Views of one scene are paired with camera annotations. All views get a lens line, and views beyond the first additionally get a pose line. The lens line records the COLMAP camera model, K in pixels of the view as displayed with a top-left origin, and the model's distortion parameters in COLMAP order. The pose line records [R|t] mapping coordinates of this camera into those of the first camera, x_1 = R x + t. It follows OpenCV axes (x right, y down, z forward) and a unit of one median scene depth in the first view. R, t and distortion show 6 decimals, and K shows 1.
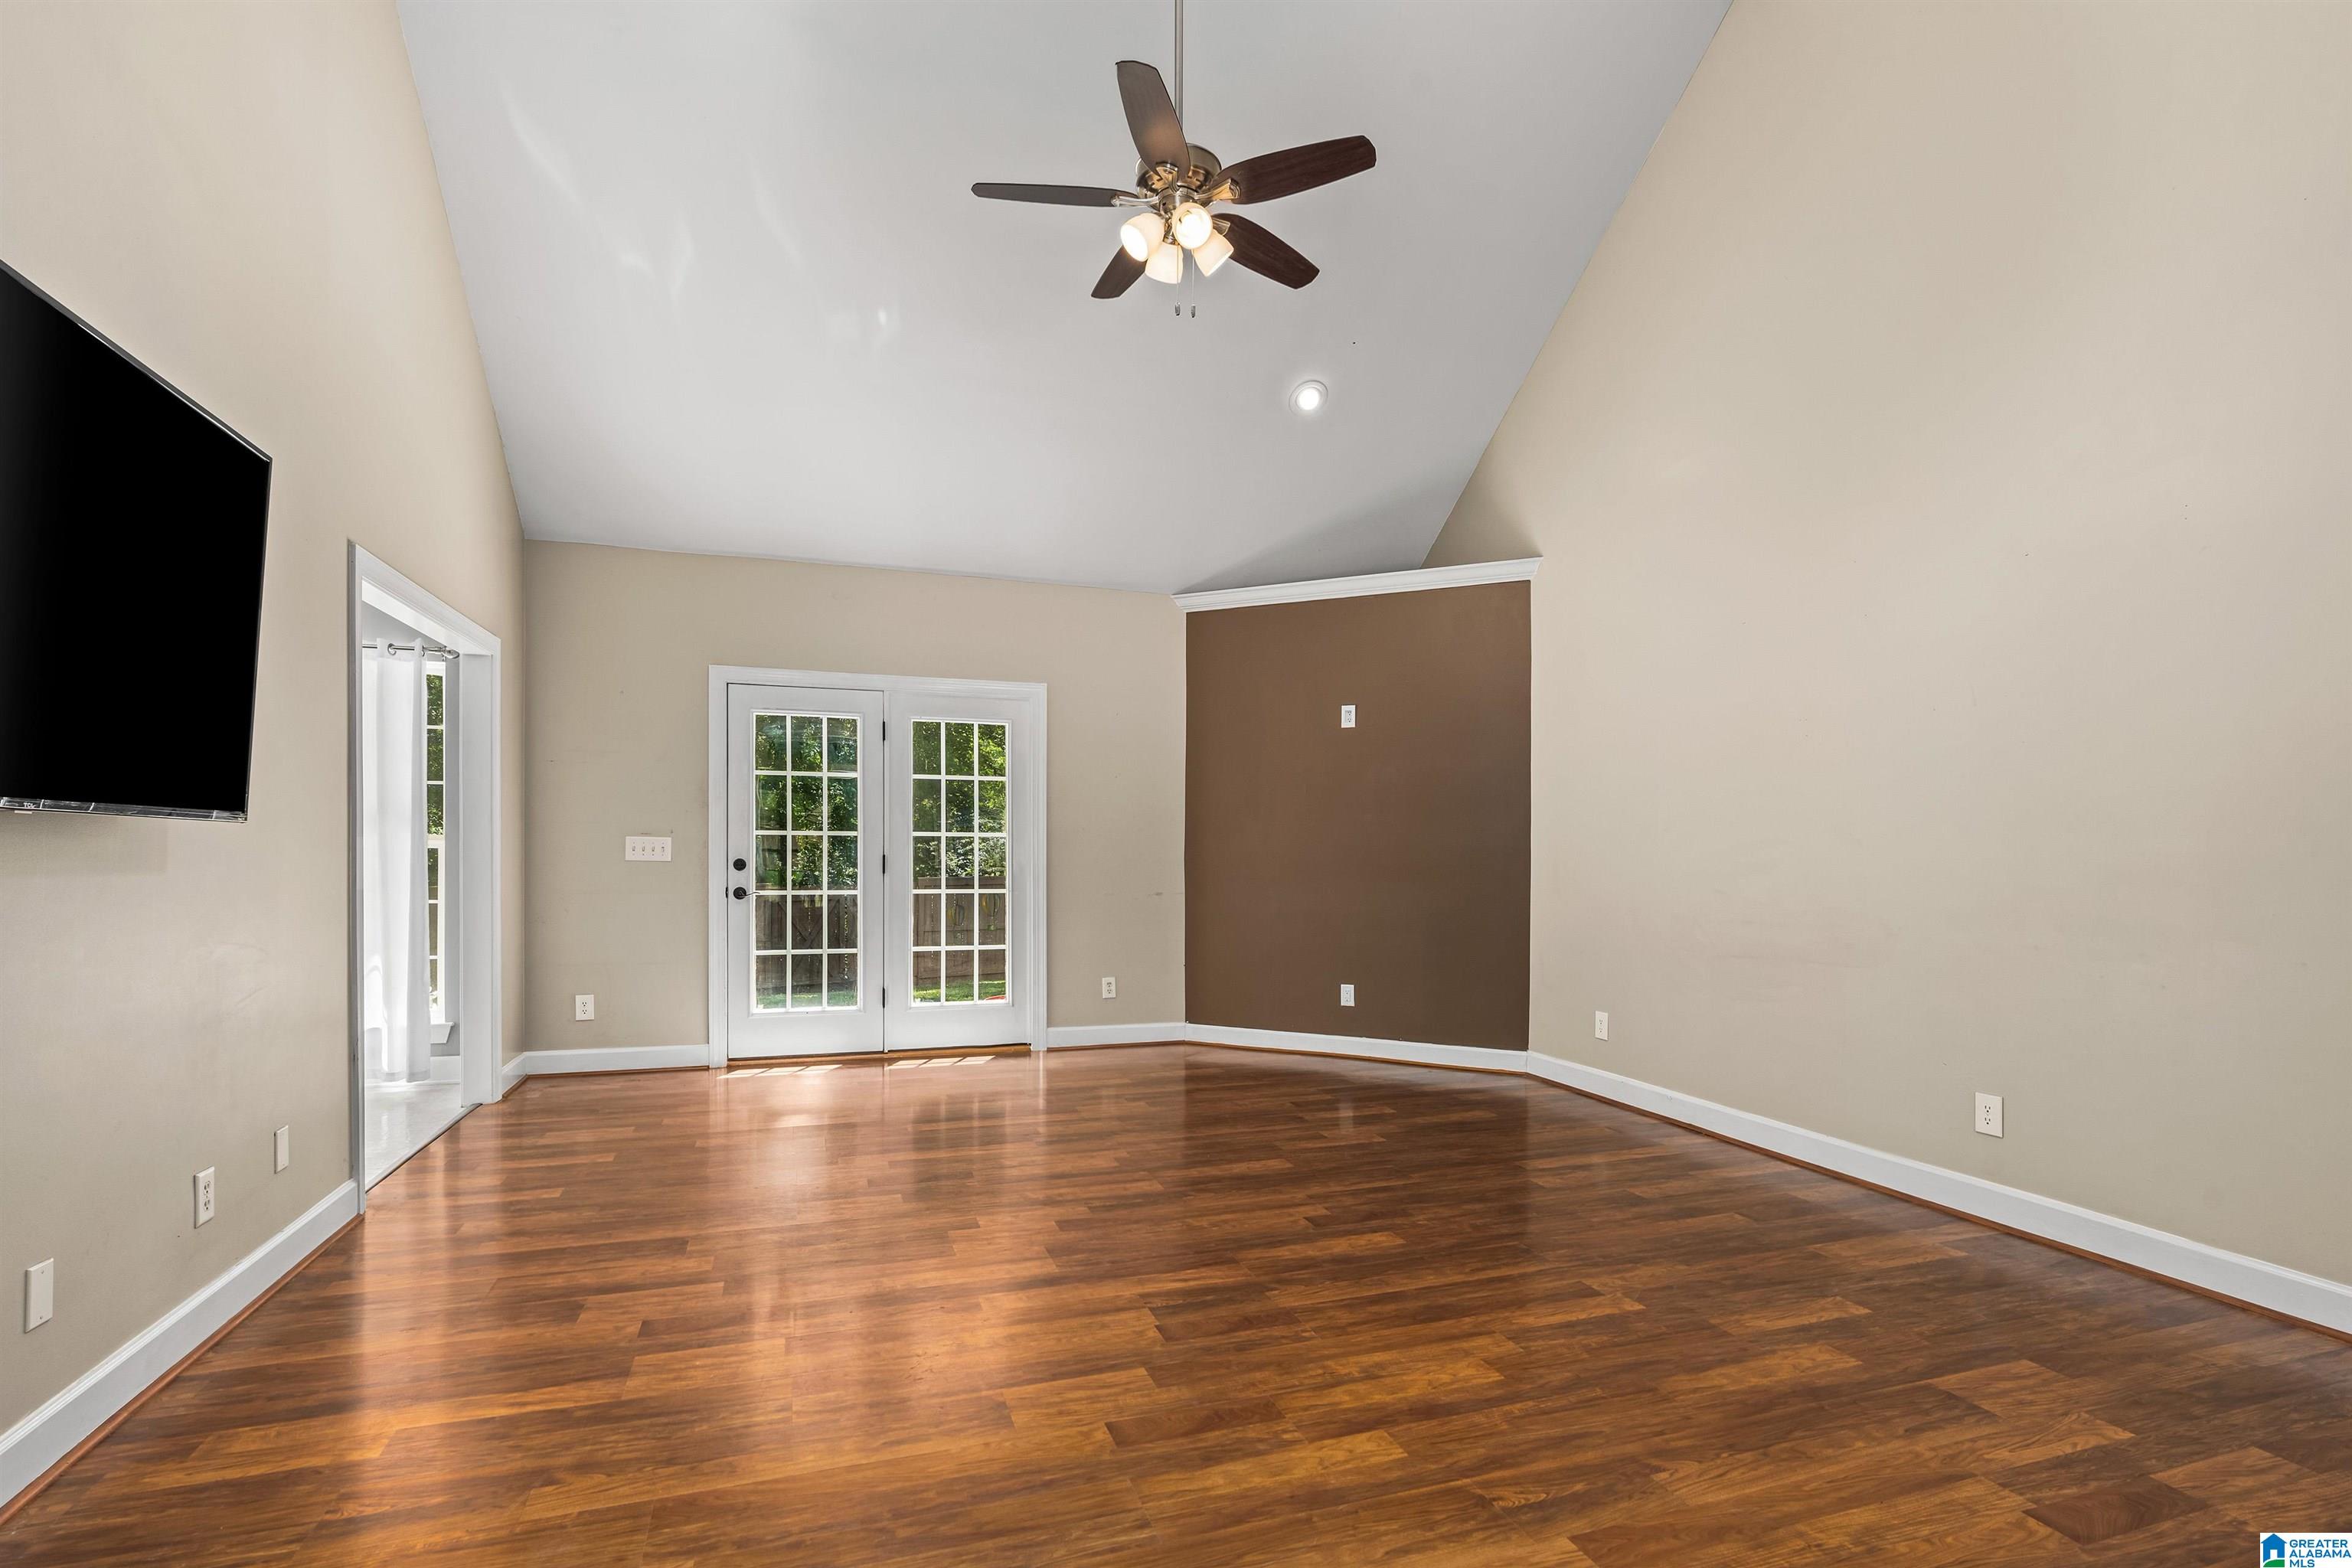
lens RADIAL K [[1082.9, 0, 1181.7], [0, 1082.9, 849.2], [0, 0, 1]] dist [-0.013953, 0.000234]
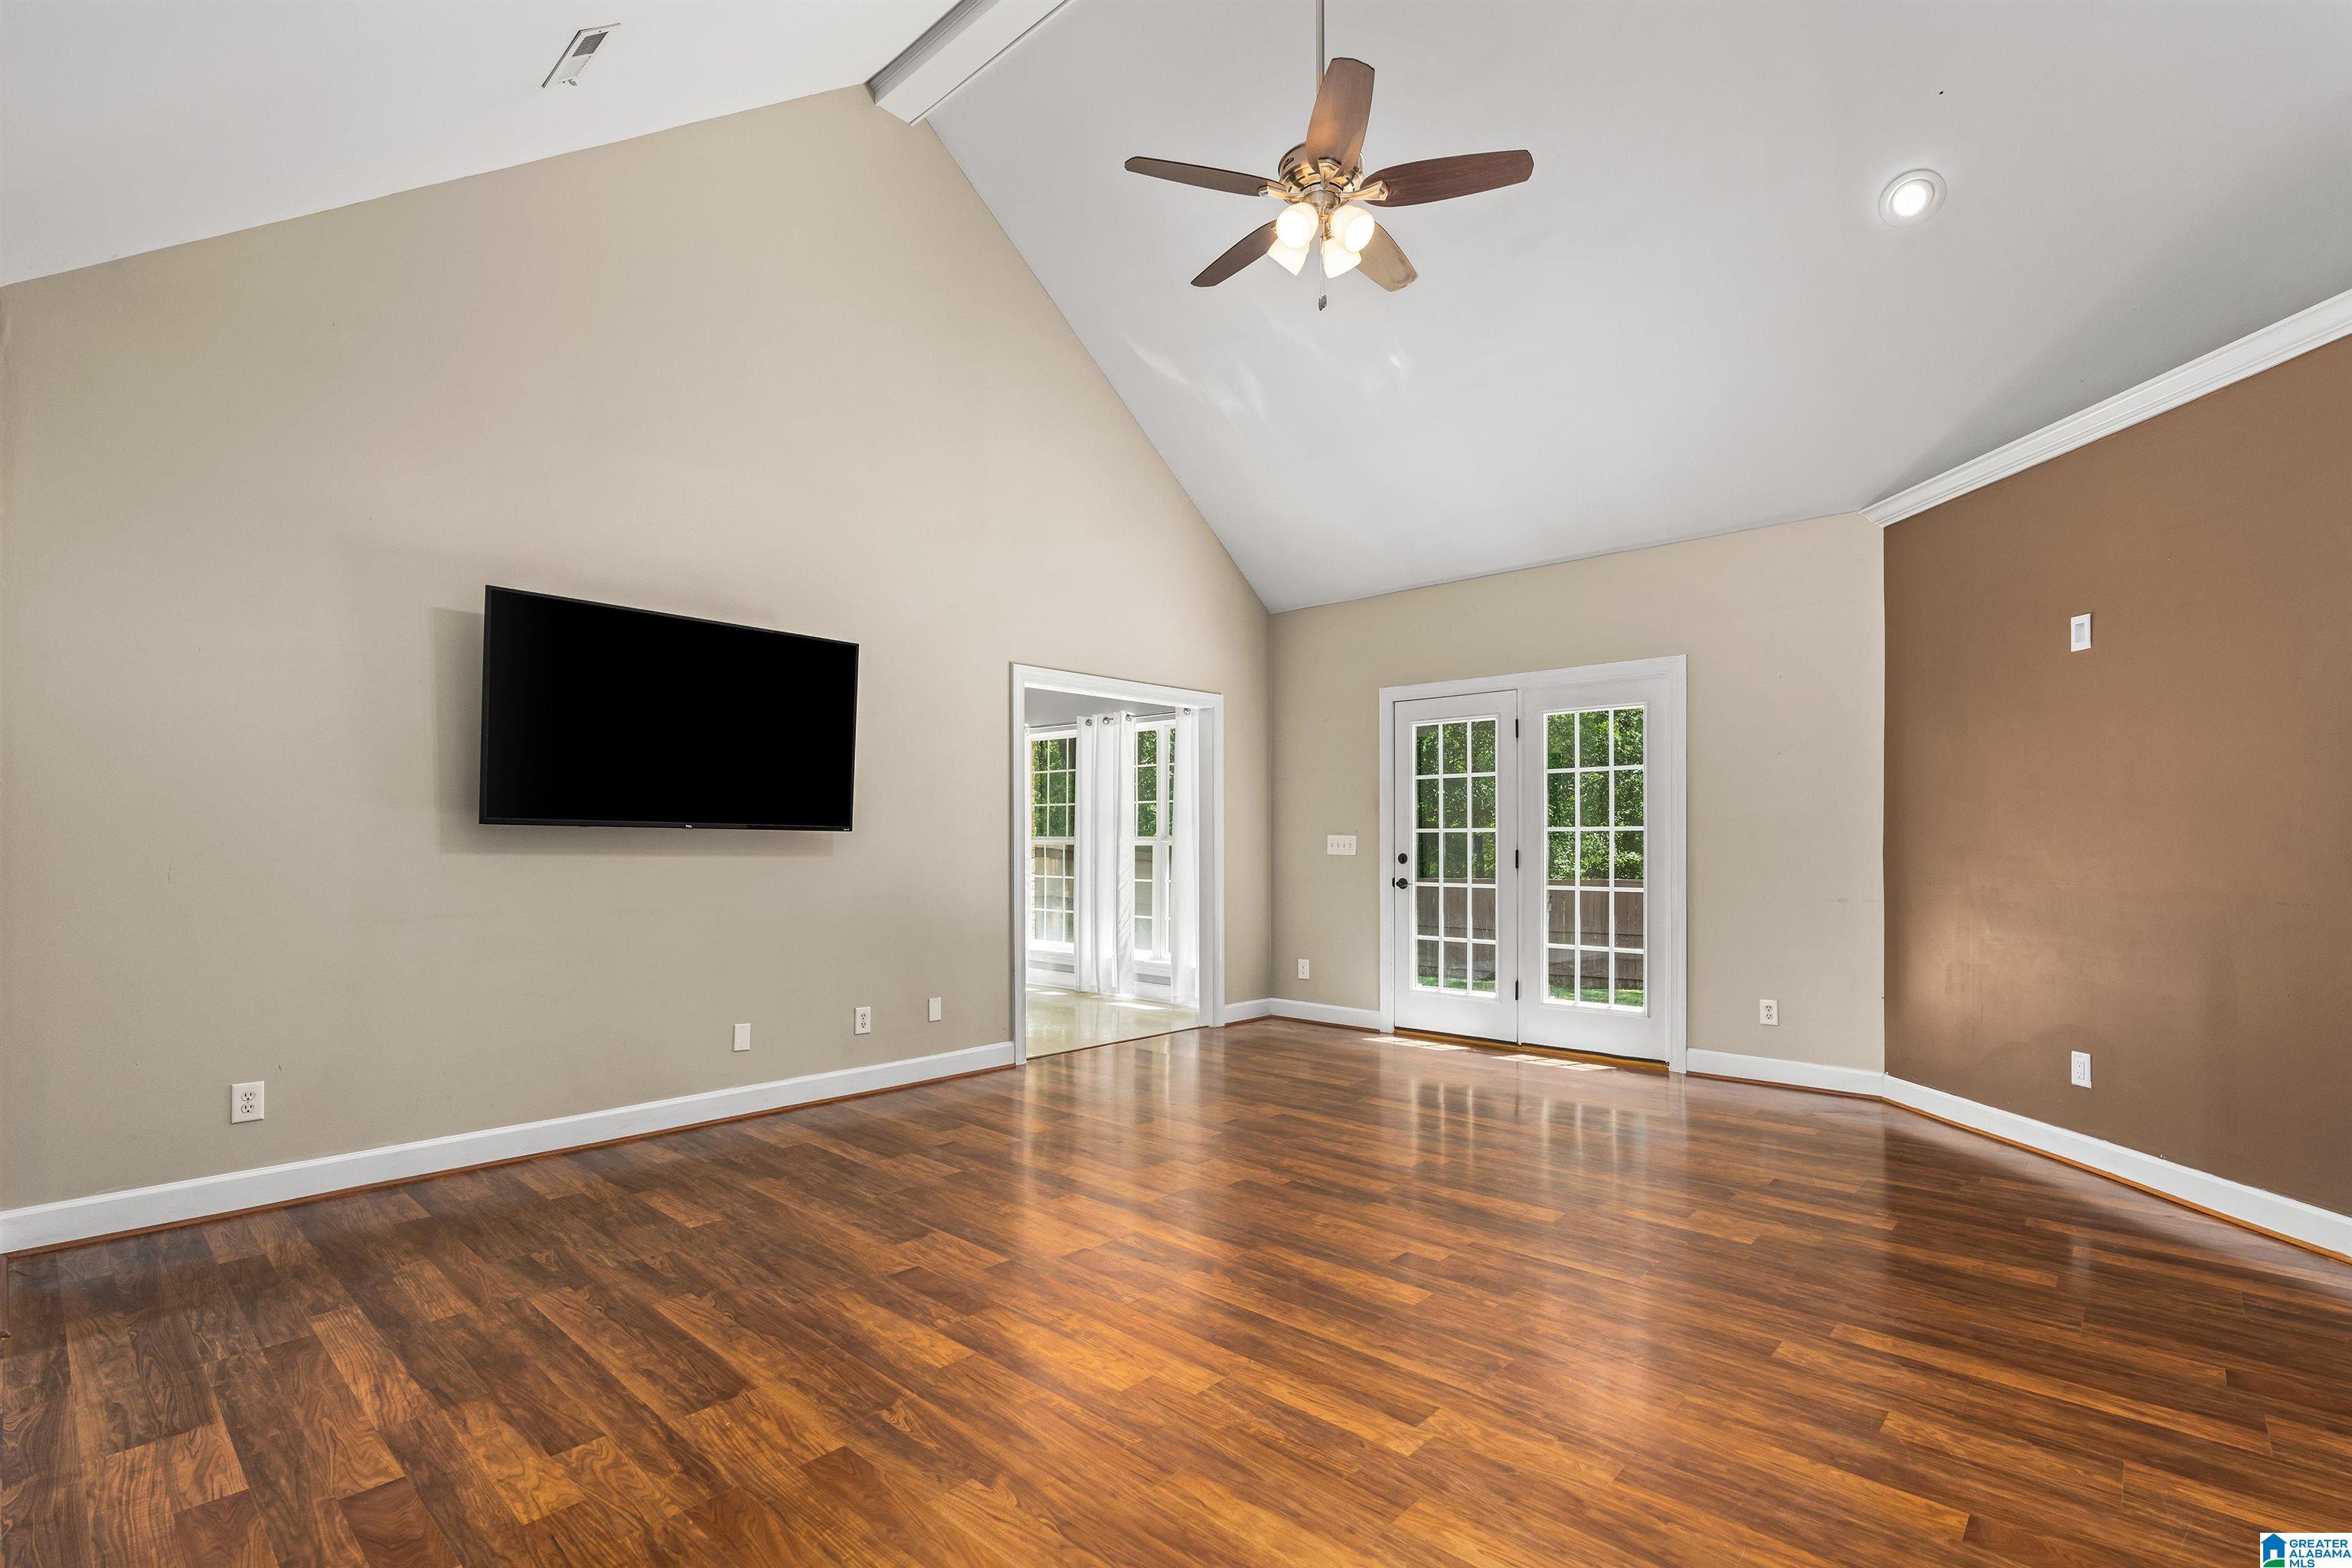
lens RADIAL K [[1082.9, 0, 1181.7], [0, 1082.9, 849.2], [0, 0, 1]] dist [-0.013953, 0.000234]
pose [[0.474302, -0.001506, -0.880361, 0.495092], [0.002570, 0.999997, -0.000326, 0.004062], [0.880359, -0.002108, 0.474304, 0.251127]]
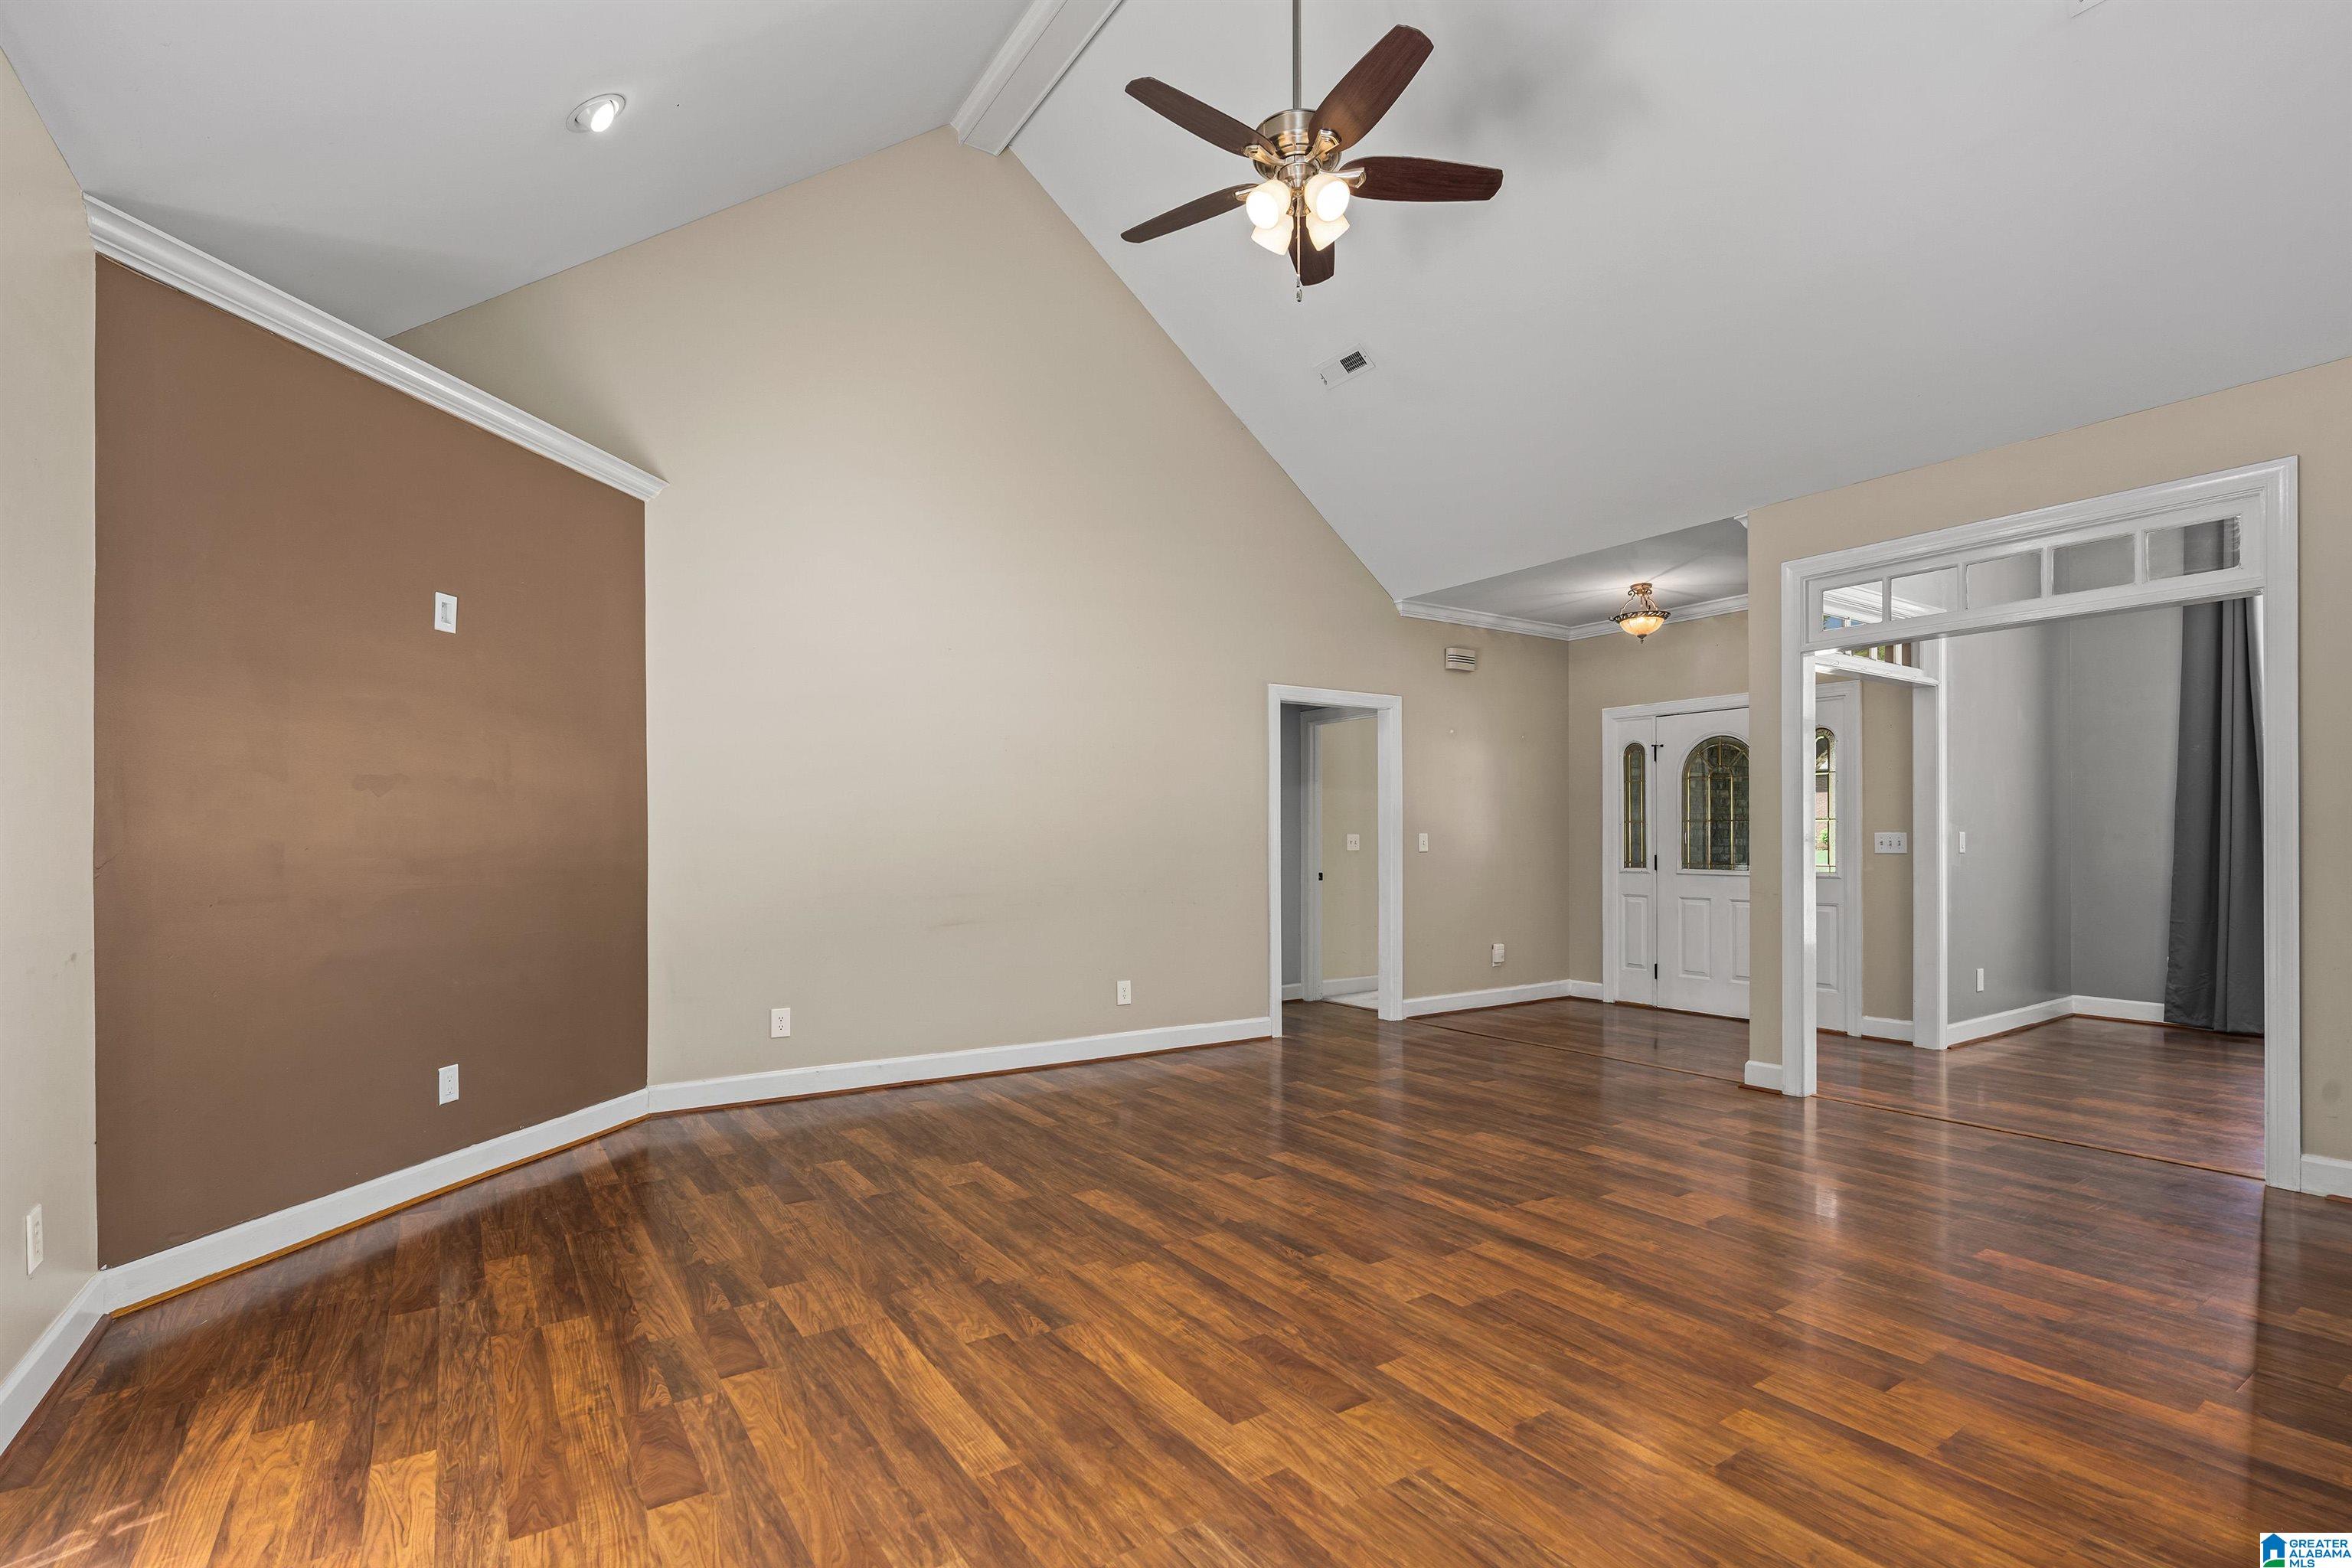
lens RADIAL K [[1077.1, 0, 1173.3], [0, 1077.1, 831.5], [0, 0, 1]] dist [-0.009211, 0.000135]
pose [[-0.250186, -0.000644, 0.968198, -0.552040], [0.000090, 1.000000, 0.000688, -0.004373], [-0.968198, 0.000259, -0.250186, 0.821517]]
